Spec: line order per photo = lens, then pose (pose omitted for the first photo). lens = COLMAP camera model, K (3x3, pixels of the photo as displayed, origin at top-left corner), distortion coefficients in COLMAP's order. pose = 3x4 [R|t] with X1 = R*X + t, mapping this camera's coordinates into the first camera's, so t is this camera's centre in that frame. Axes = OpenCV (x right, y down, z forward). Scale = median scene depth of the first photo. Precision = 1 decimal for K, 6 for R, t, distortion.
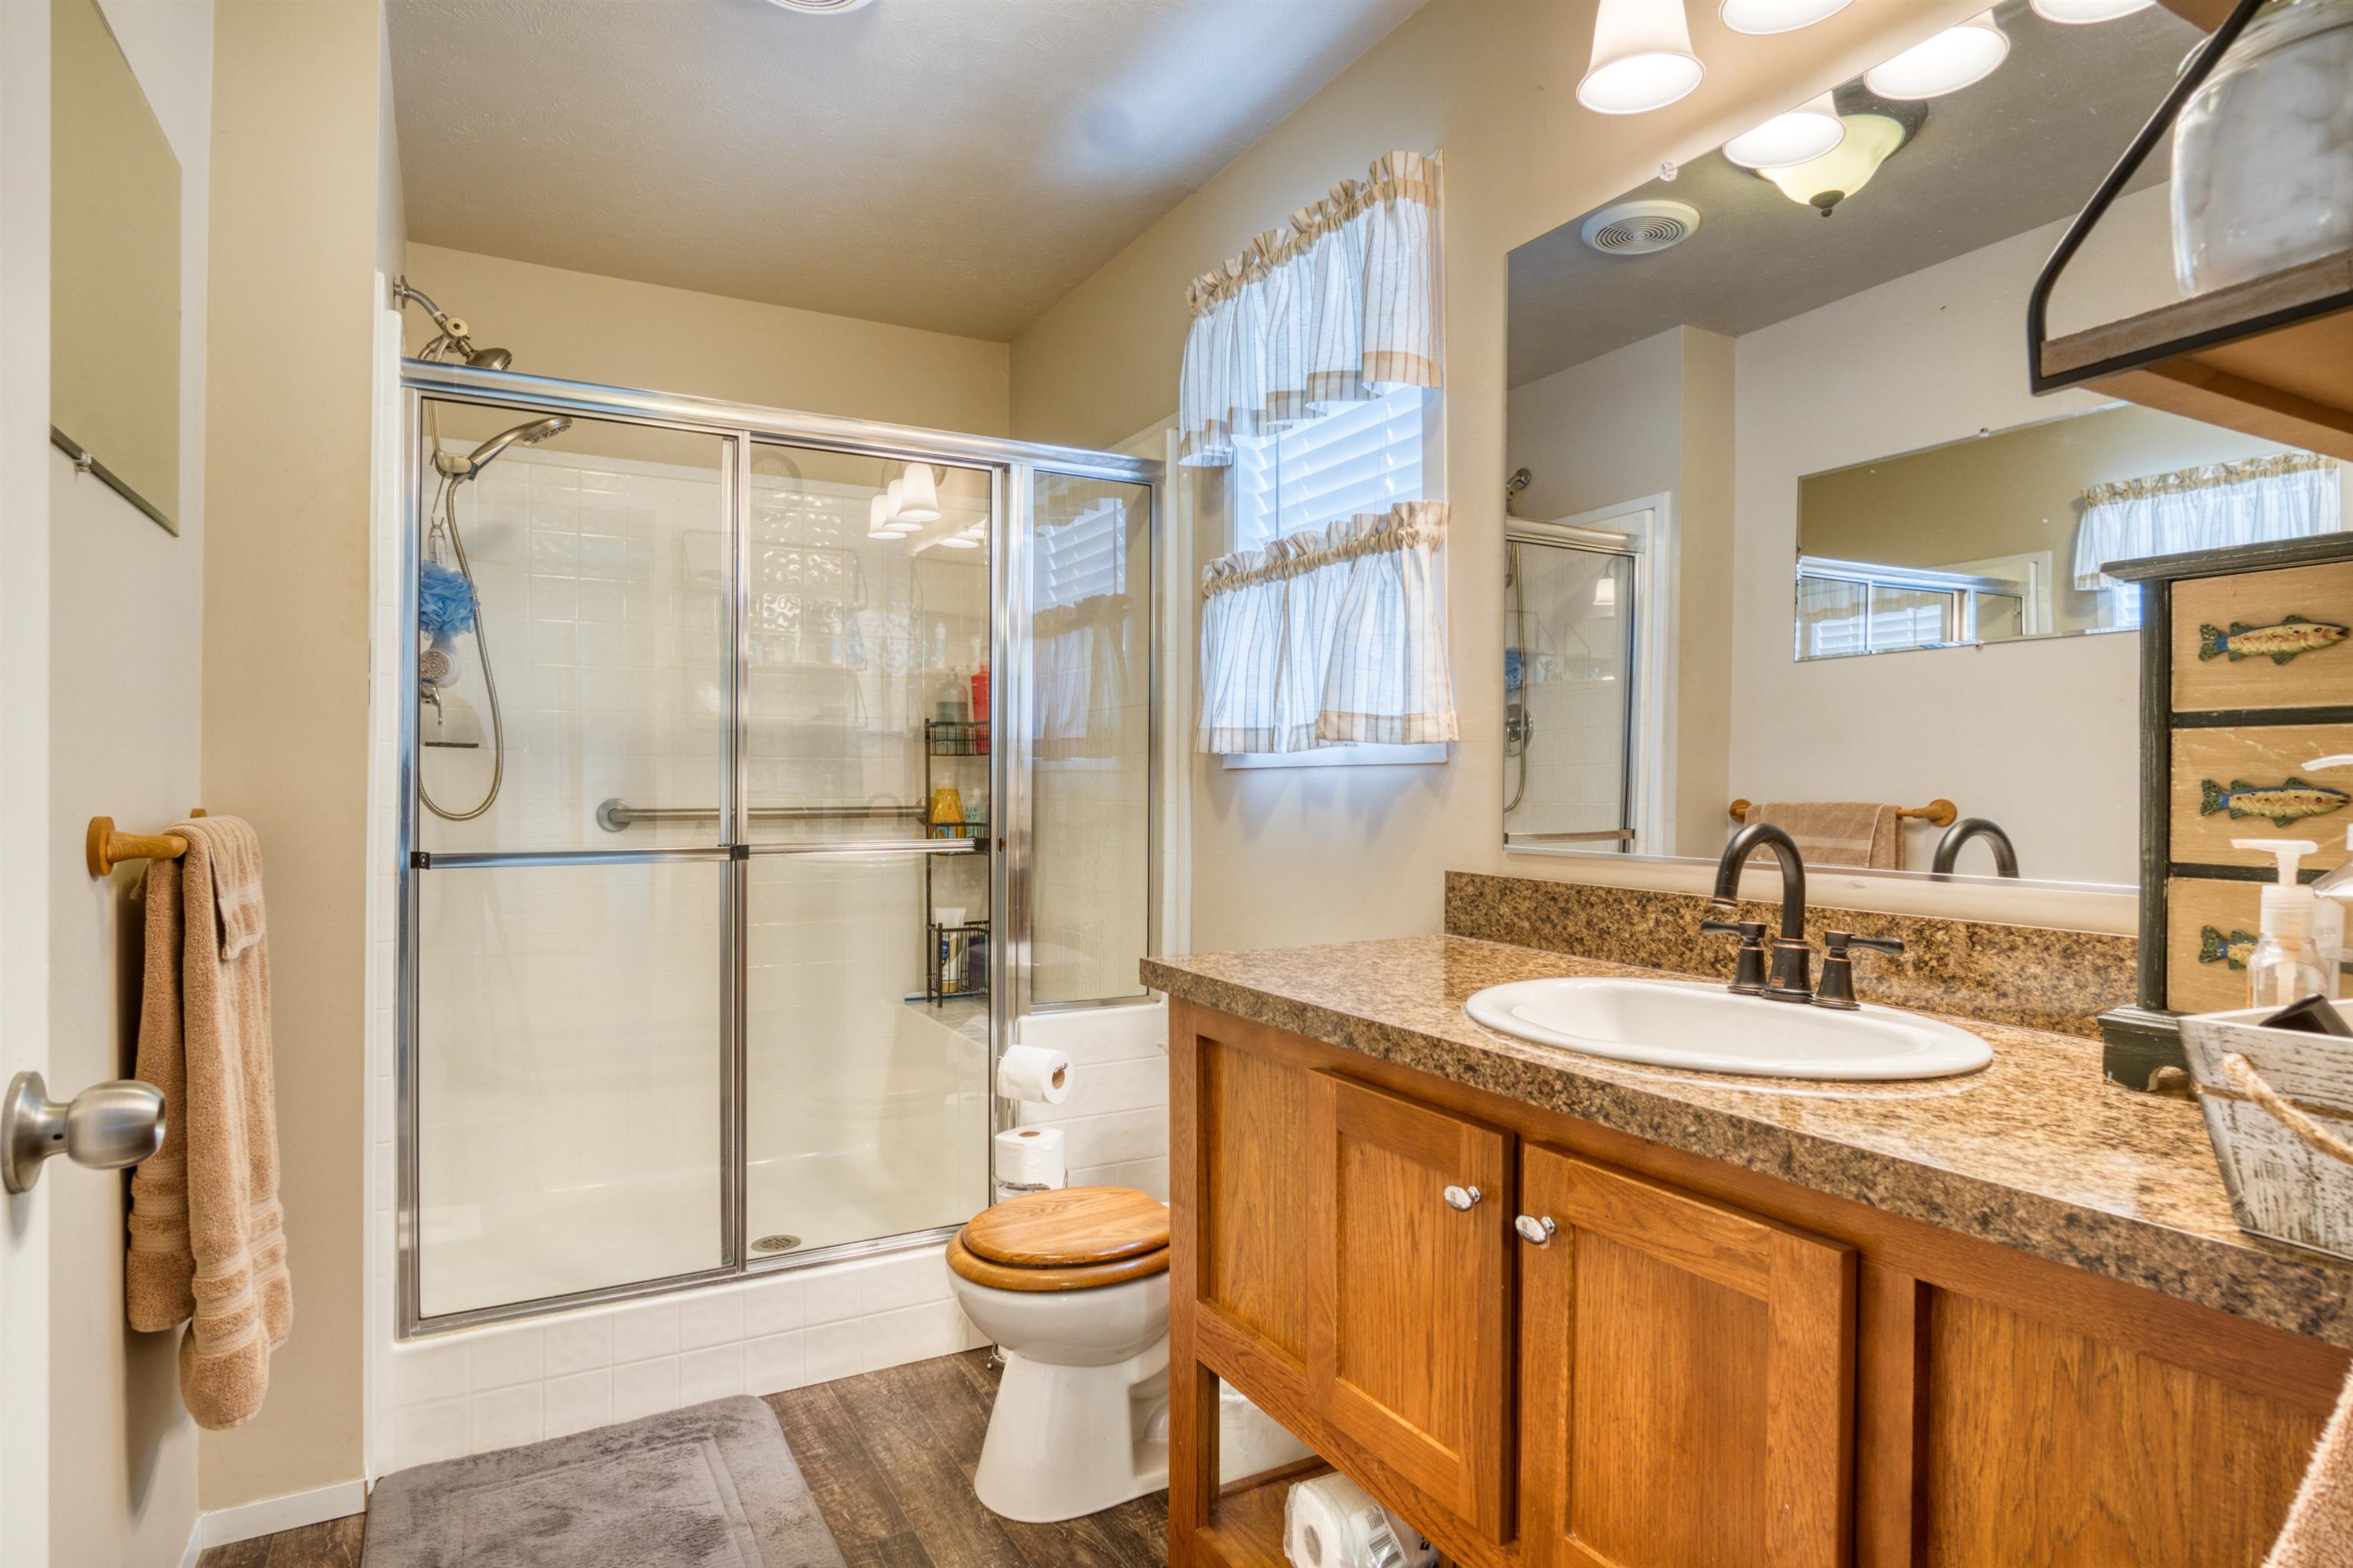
lens RADIAL K [[1267.1, 0, 1164.9], [0, 1267.1, 797.5], [0, 0, 1]] dist [-0.024744, 0.001700]
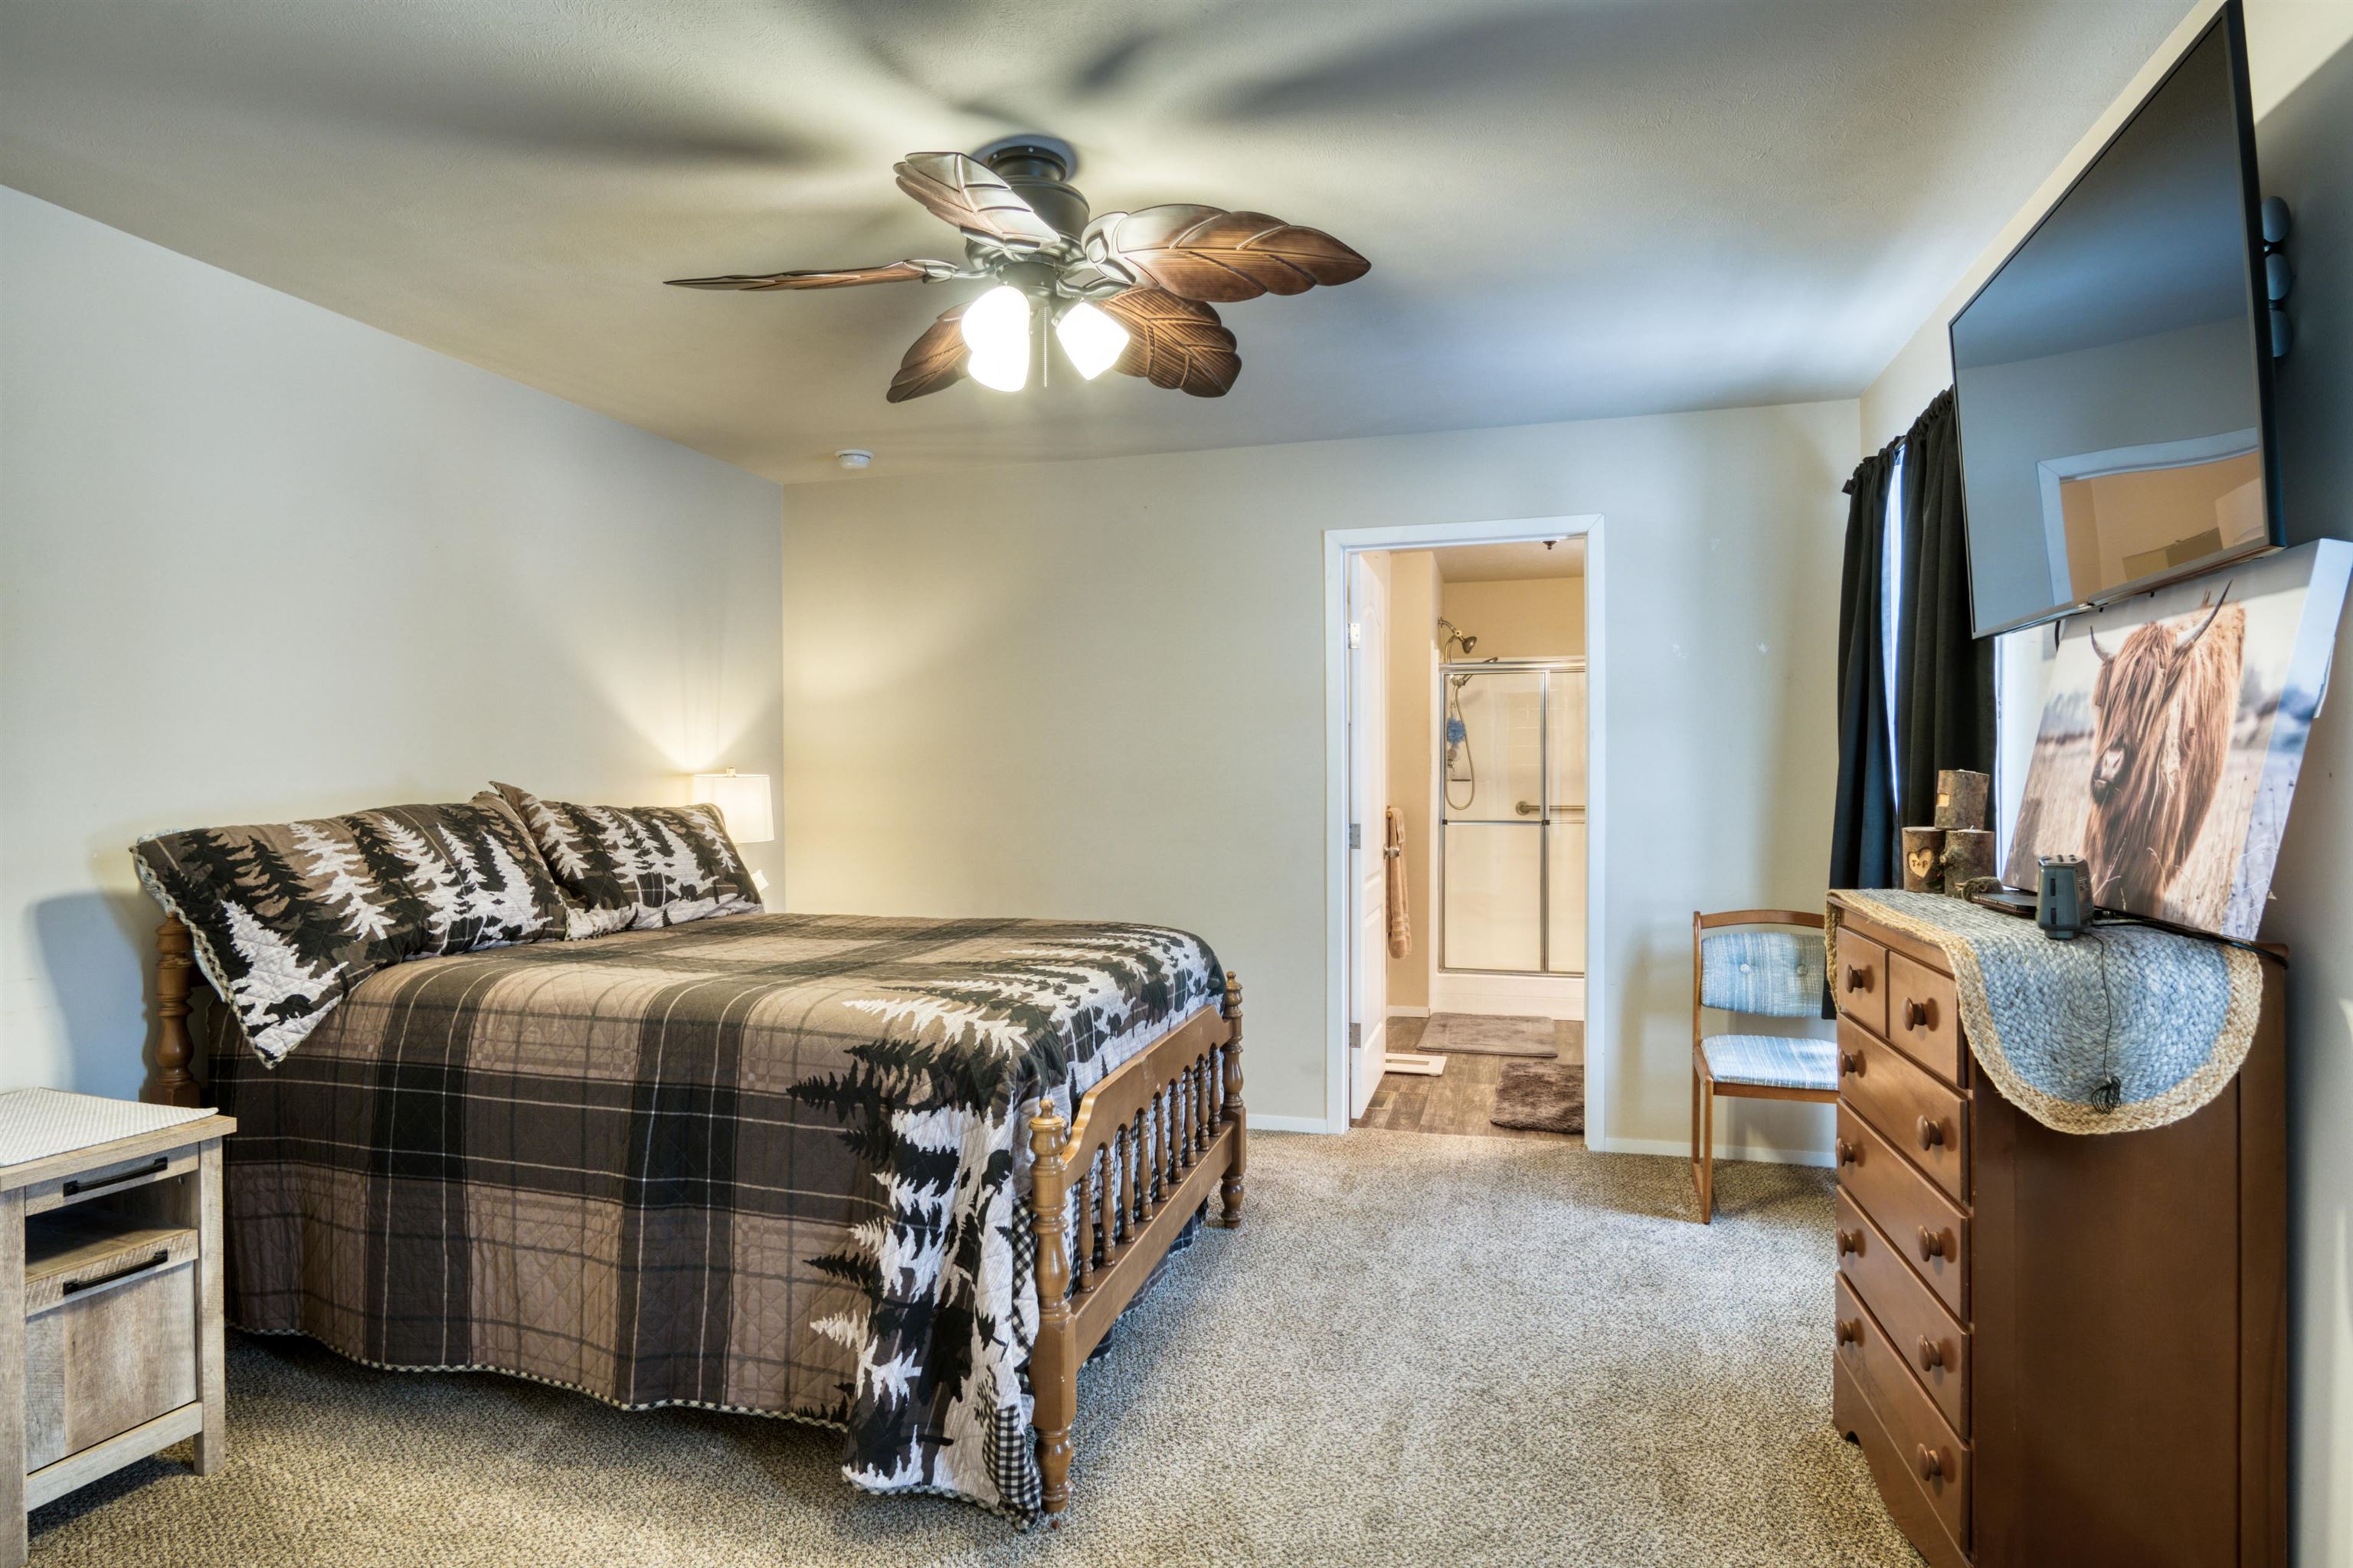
lens RADIAL K [[1267.1, 0, 1164.9], [0, 1267.1, 797.5], [0, 0, 1]] dist [-0.024744, 0.001700]
pose [[0.716446, 0.010496, -0.697564, 1.002943], [-0.004826, 0.999937, 0.010089, -0.035441], [0.697626, -0.003862, 0.716452, -1.581887]]
